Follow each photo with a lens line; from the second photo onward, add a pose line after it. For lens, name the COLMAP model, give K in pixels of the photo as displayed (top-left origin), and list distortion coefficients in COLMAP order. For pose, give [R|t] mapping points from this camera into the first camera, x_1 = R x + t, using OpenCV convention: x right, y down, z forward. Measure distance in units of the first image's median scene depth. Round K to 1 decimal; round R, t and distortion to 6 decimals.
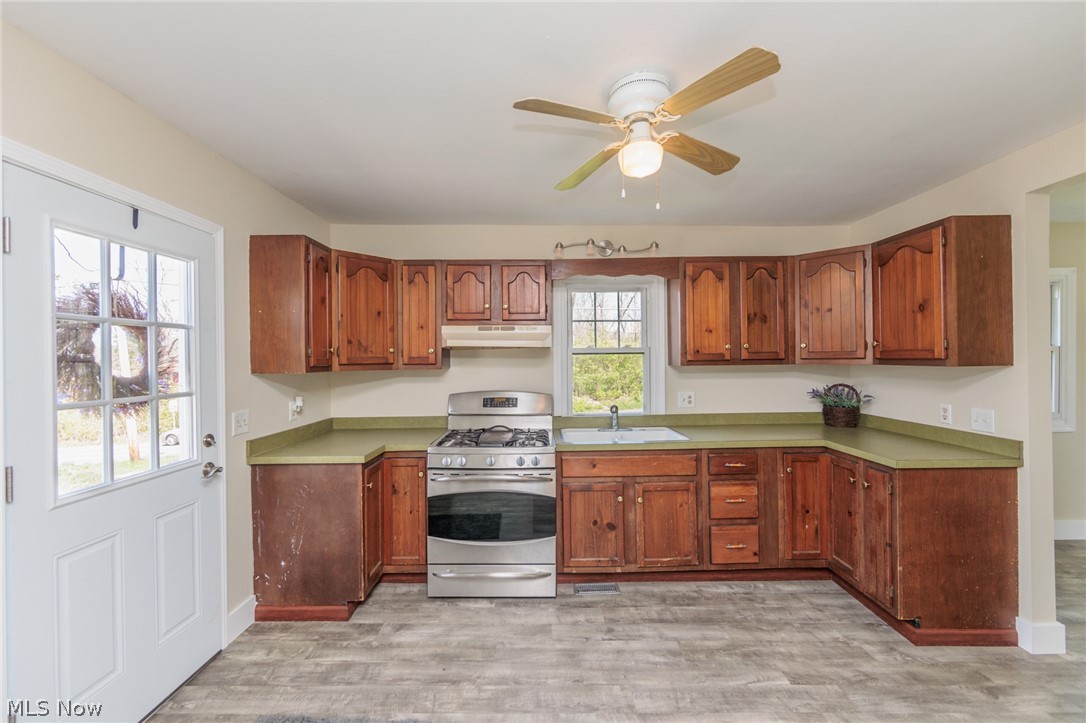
lens RADIAL K [[431.3, 0, 542.3], [0, 431.3, 356.3], [0, 0, 1]] dist [-0.000347, -0.000300]
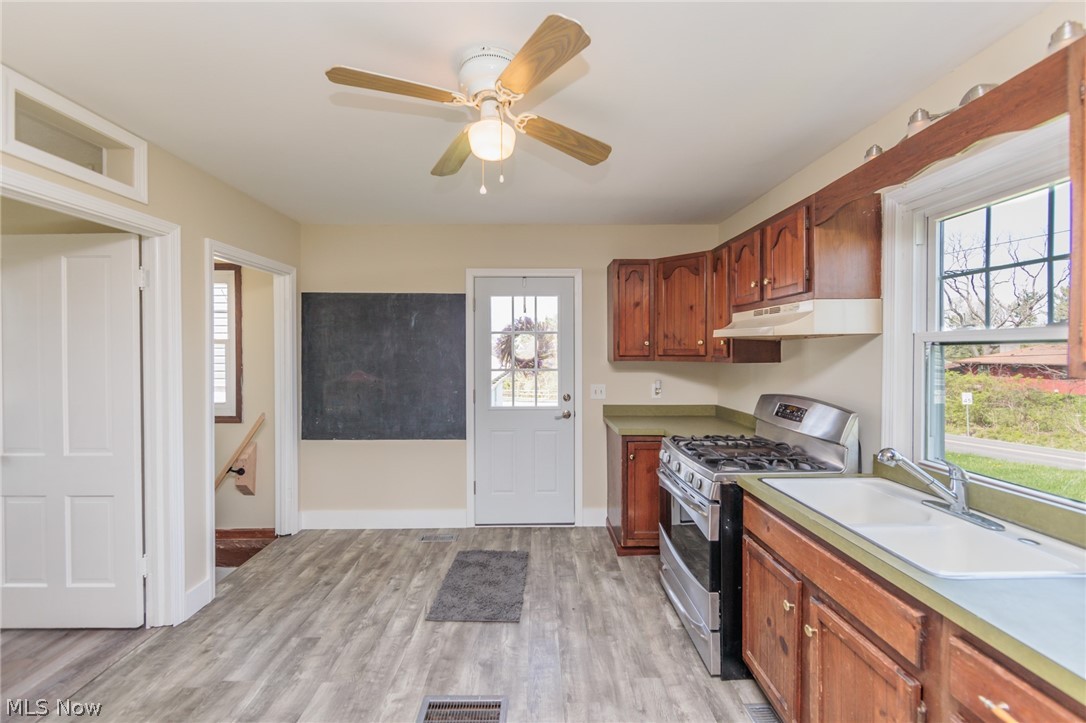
lens RADIAL K [[431.3, 0, 542.3], [0, 431.3, 356.3], [0, 0, 1]] dist [-0.000347, -0.000300]
pose [[0.021139, 0.018294, -0.999609, 0.914833], [0.000214, 0.999832, 0.018303, -0.000187], [0.999777, -0.000601, 0.021131, 0.846737]]
